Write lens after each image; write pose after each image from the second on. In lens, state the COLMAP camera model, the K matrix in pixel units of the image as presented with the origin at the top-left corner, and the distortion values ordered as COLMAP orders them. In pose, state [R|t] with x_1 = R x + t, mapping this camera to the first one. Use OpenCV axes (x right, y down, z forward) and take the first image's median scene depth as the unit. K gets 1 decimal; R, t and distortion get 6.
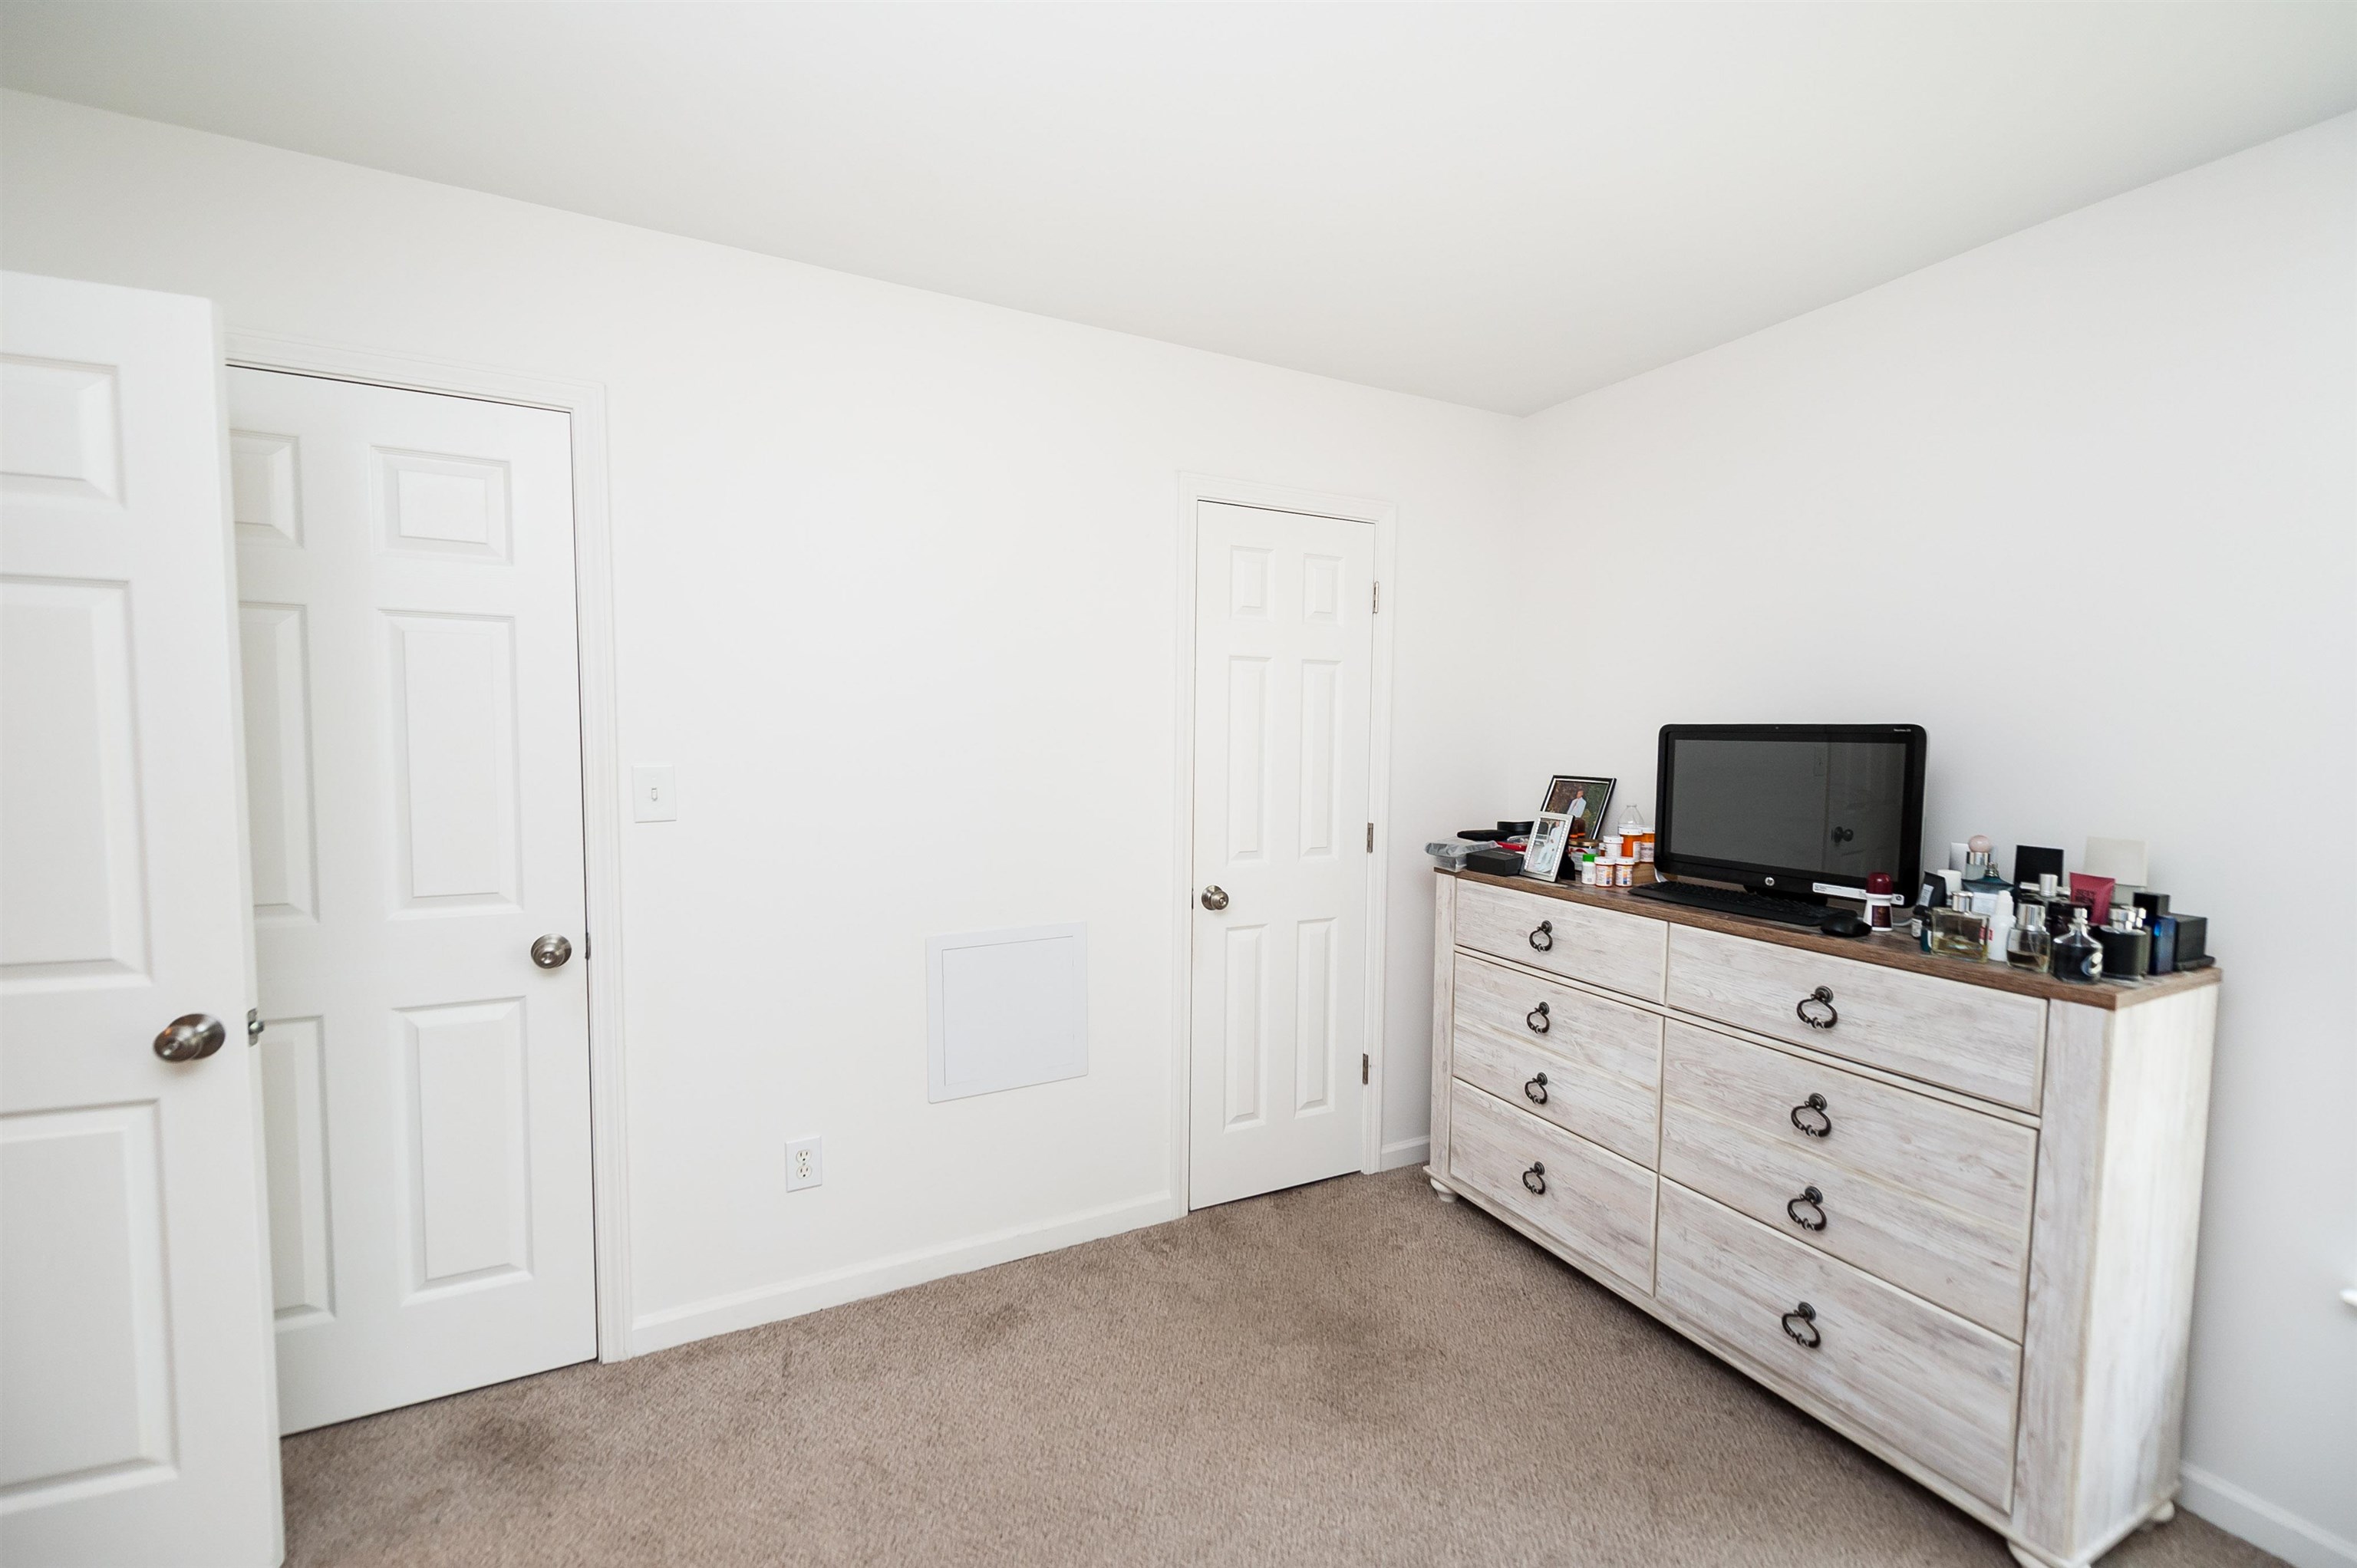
lens RADIAL K [[938.0, 0, 1176.6], [0, 938.0, 788.0], [0, 0, 1]] dist [0.011100, -0.003973]
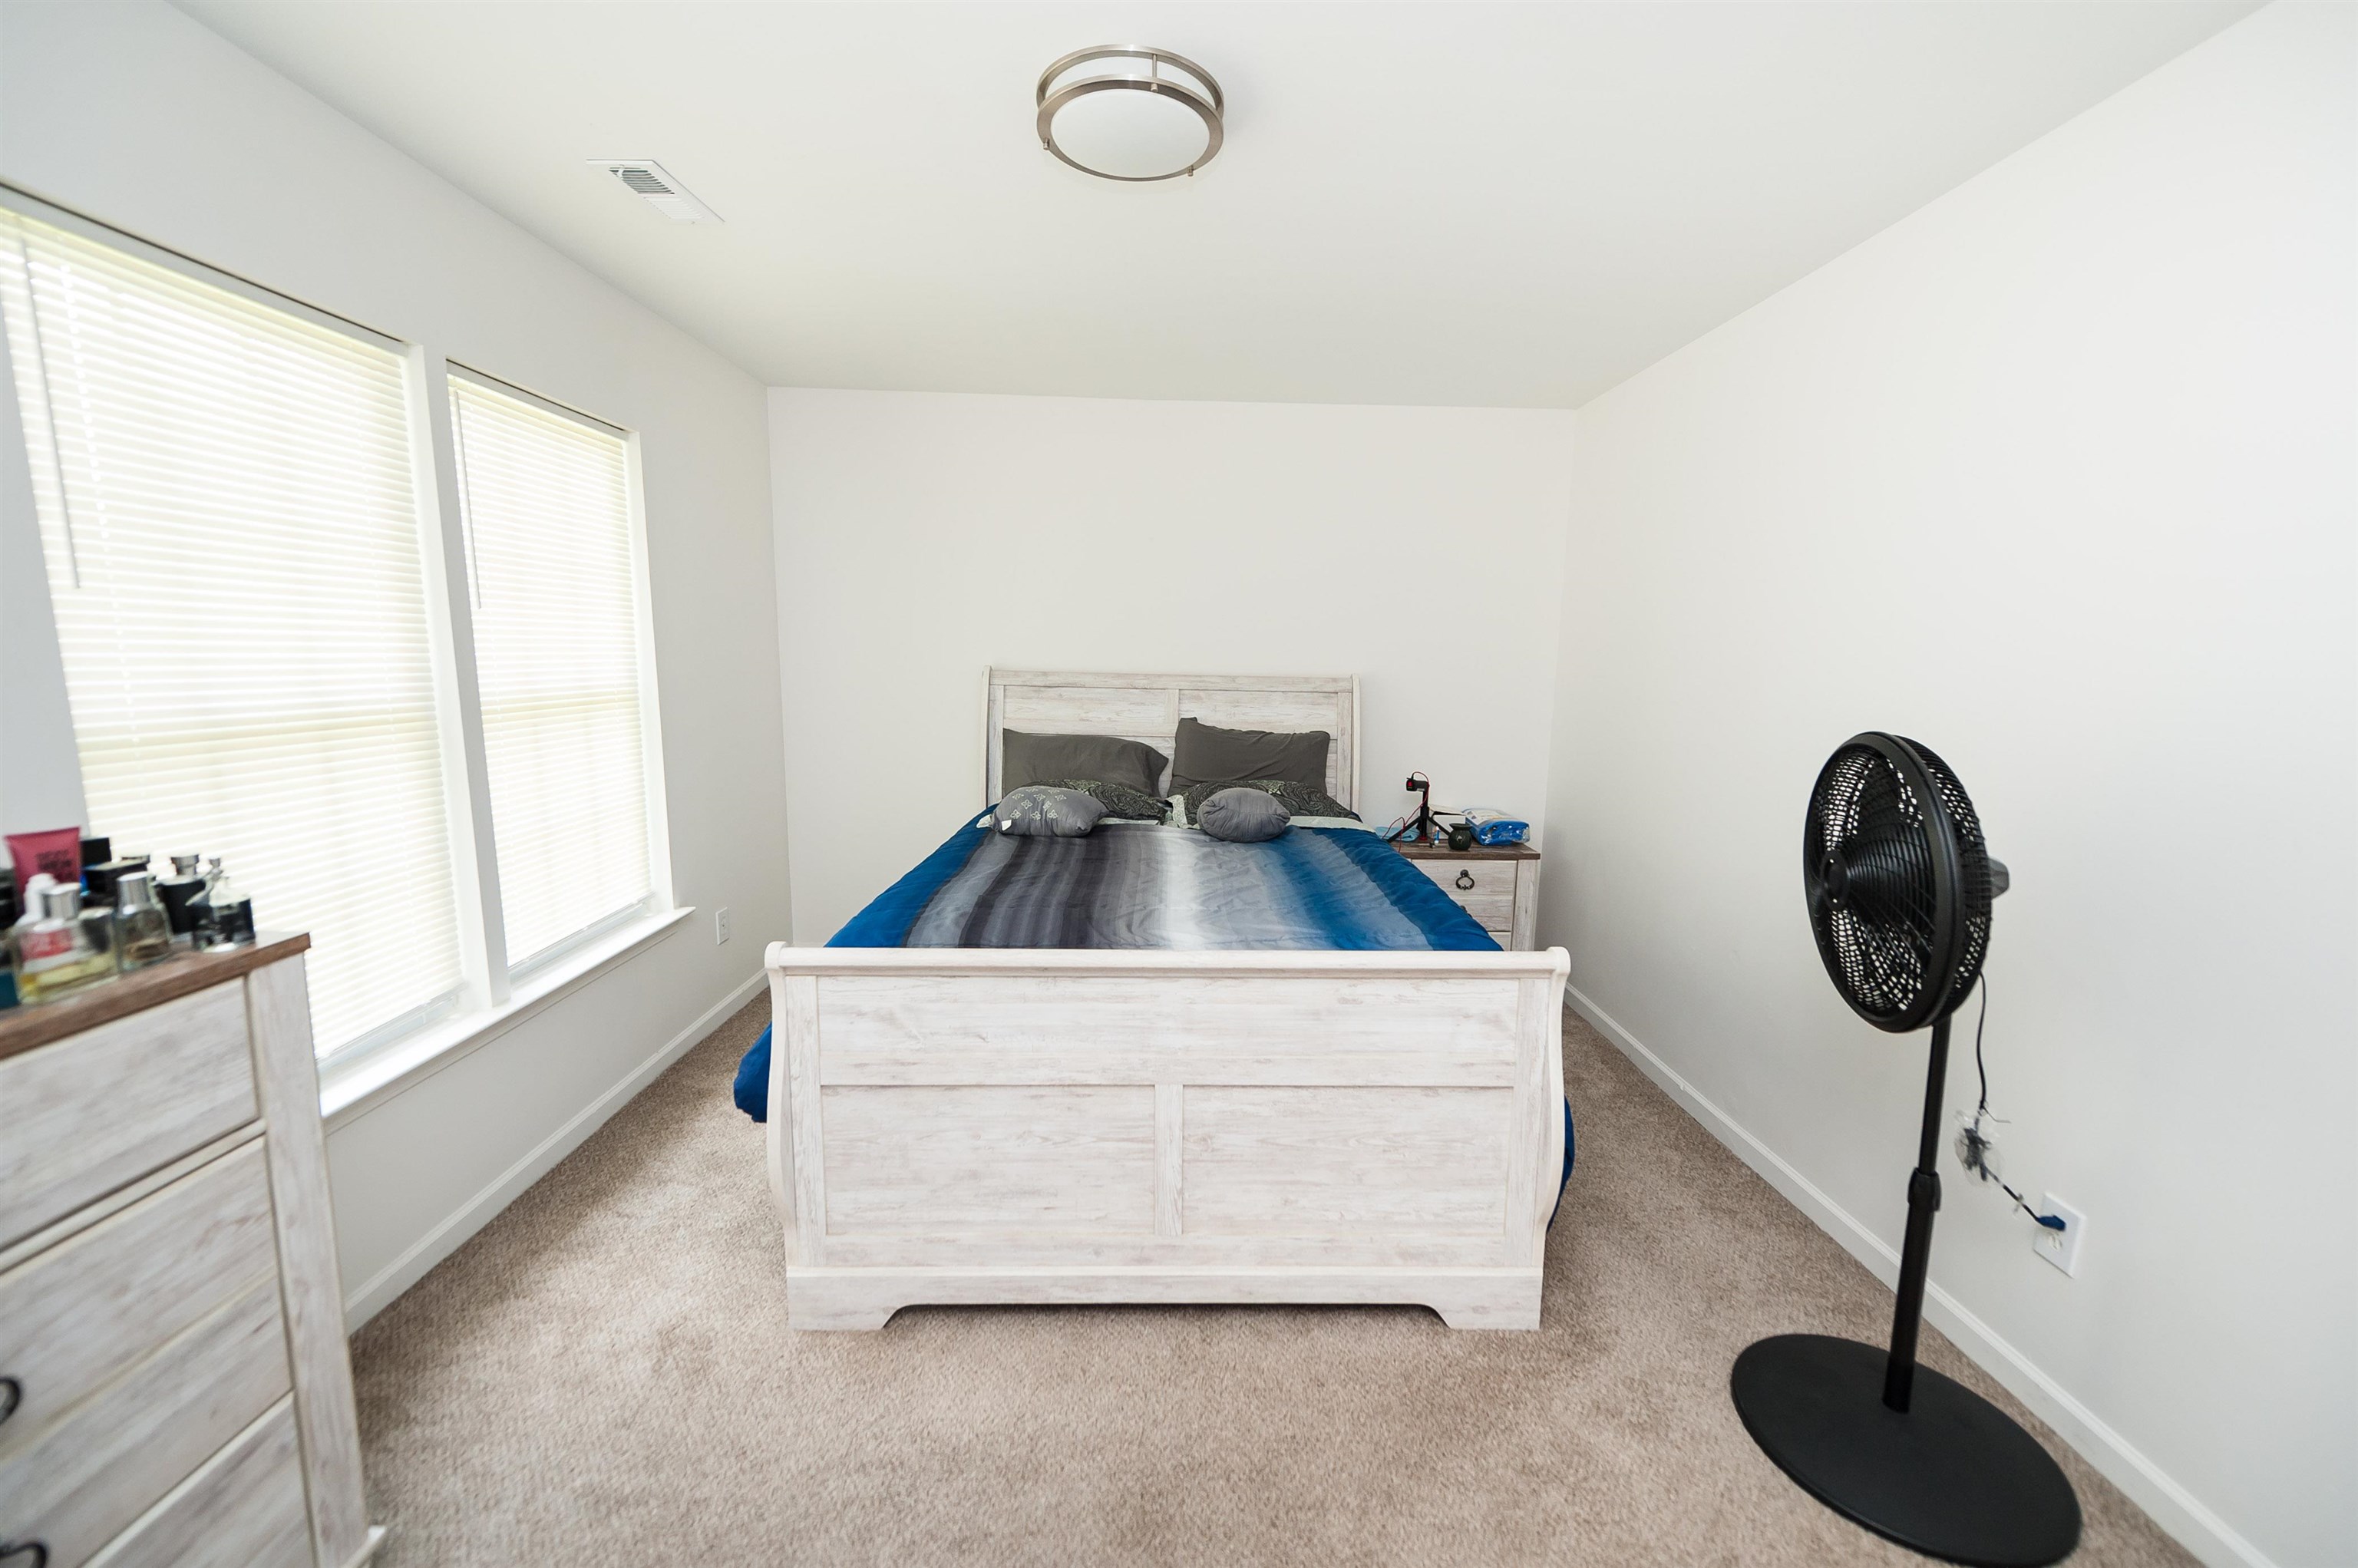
lens RADIAL K [[938.4, 0, 1185.8], [0, 938.4, 780.1], [0, 0, 1]] dist [0.011100, -0.003973]
pose [[-0.899502, -0.090082, 0.427530, -0.081605], [-0.005967, 0.980956, 0.194137, -0.072071], [-0.436876, 0.172076, -0.882910, 1.037090]]
